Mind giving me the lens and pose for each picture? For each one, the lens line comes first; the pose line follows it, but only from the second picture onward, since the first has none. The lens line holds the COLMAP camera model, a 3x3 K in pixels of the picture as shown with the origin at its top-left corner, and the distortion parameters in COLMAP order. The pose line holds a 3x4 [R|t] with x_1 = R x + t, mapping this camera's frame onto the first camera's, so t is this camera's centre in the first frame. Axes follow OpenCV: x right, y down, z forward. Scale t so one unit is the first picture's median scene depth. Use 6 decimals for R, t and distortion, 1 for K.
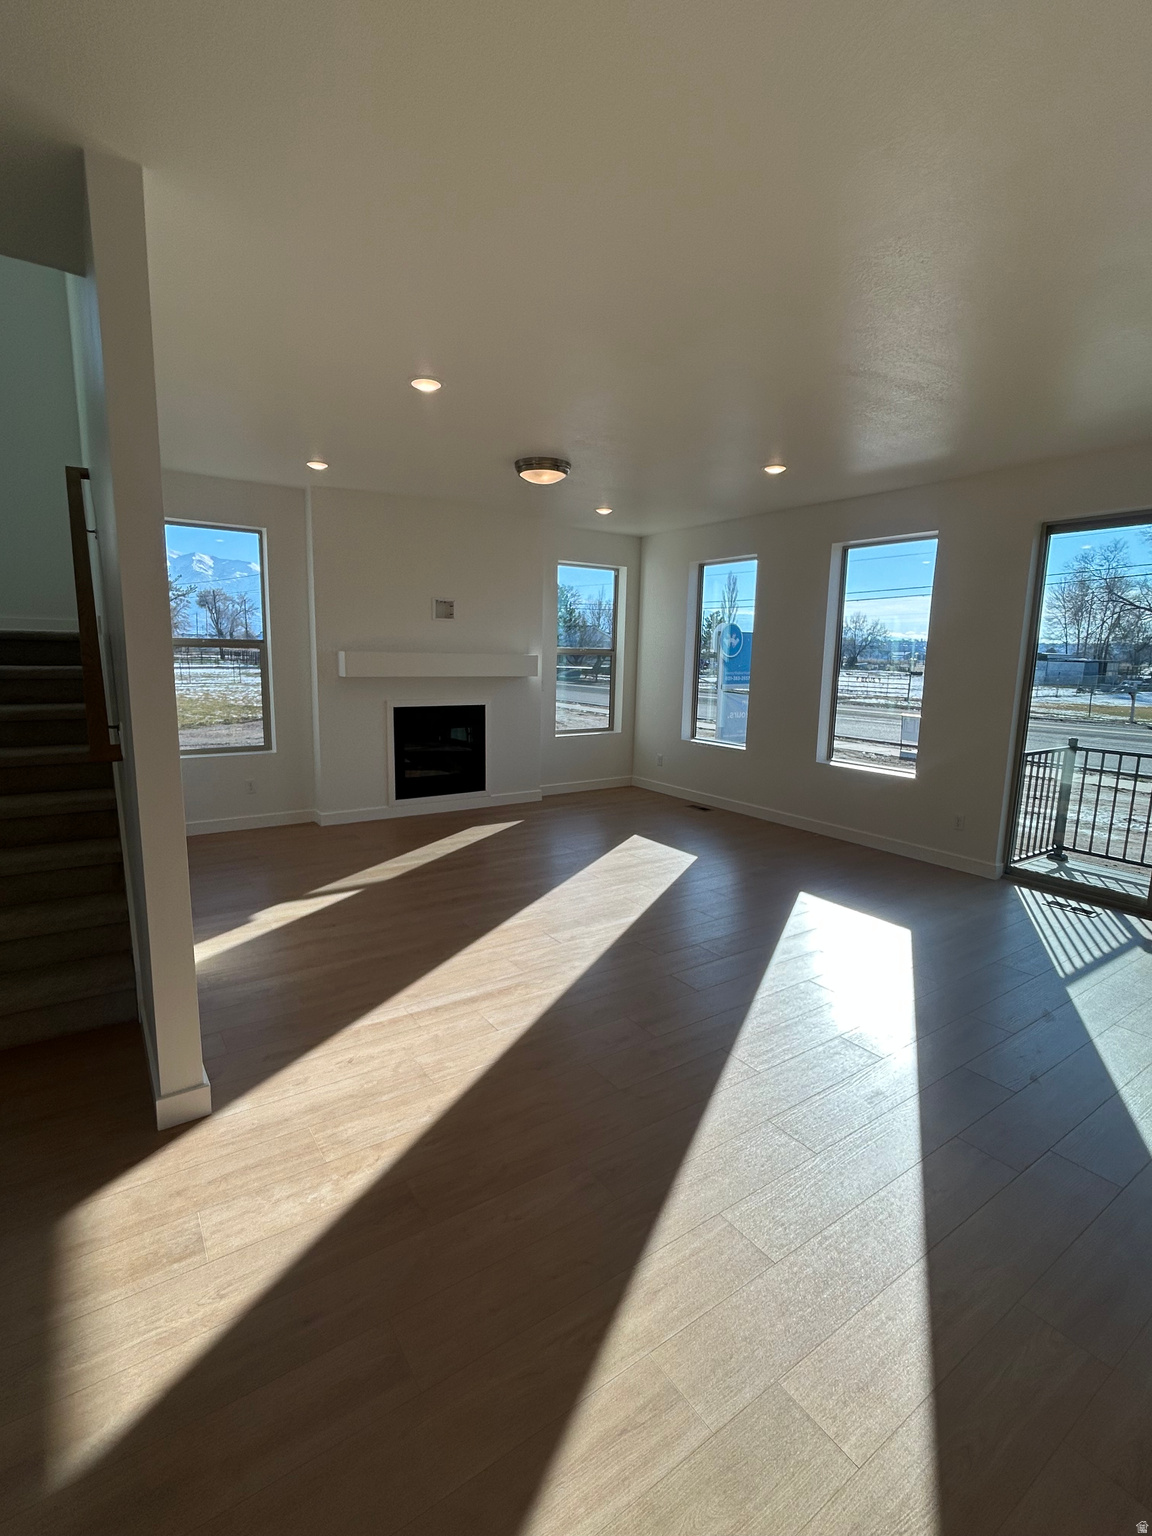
lens RADIAL K [[714.6, 0, 576.0], [0, 714.6, 768.0], [0, 0, 1]] dist [-0.002956, -0.000456]
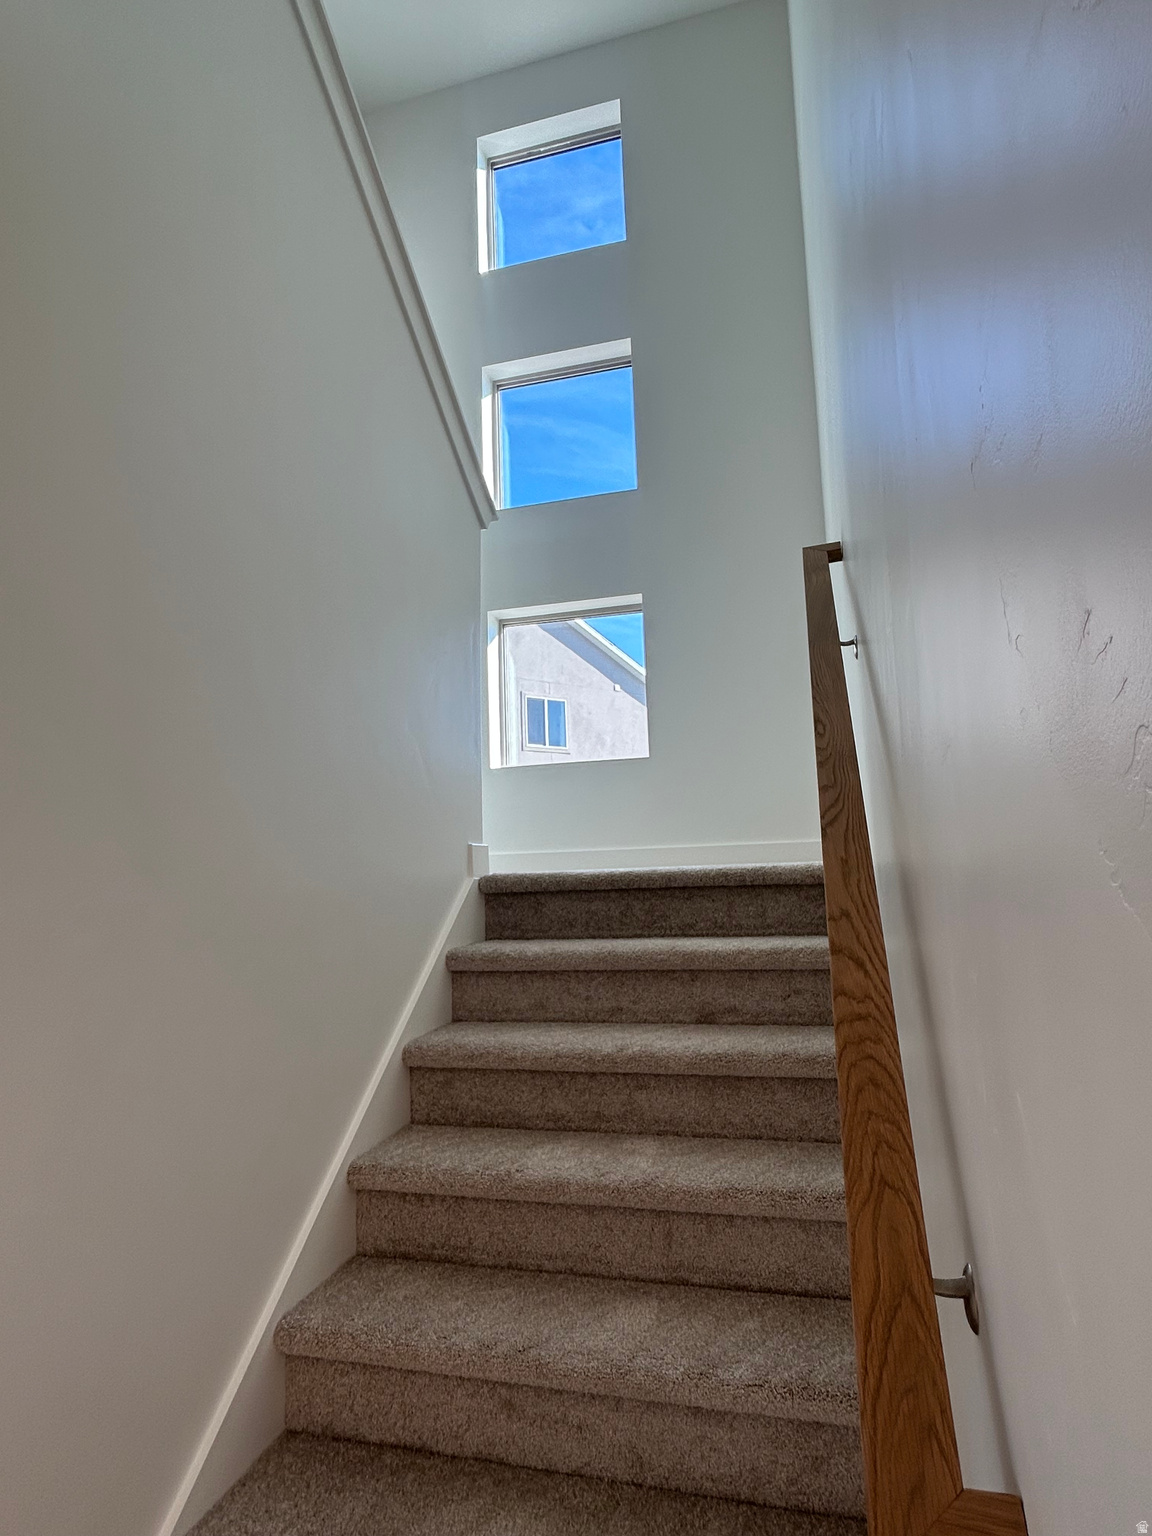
lens RADIAL K [[878.1, 0, 576.0], [0, 878.1, 768.0], [0, 0, 1]] dist [-0.000826, -0.000177]
pose [[0.641940, -0.142936, -0.753314, -0.382794], [-0.081702, 0.964126, -0.252559, -0.102581], [0.762390, 0.223675, 0.607233, 0.549504]]
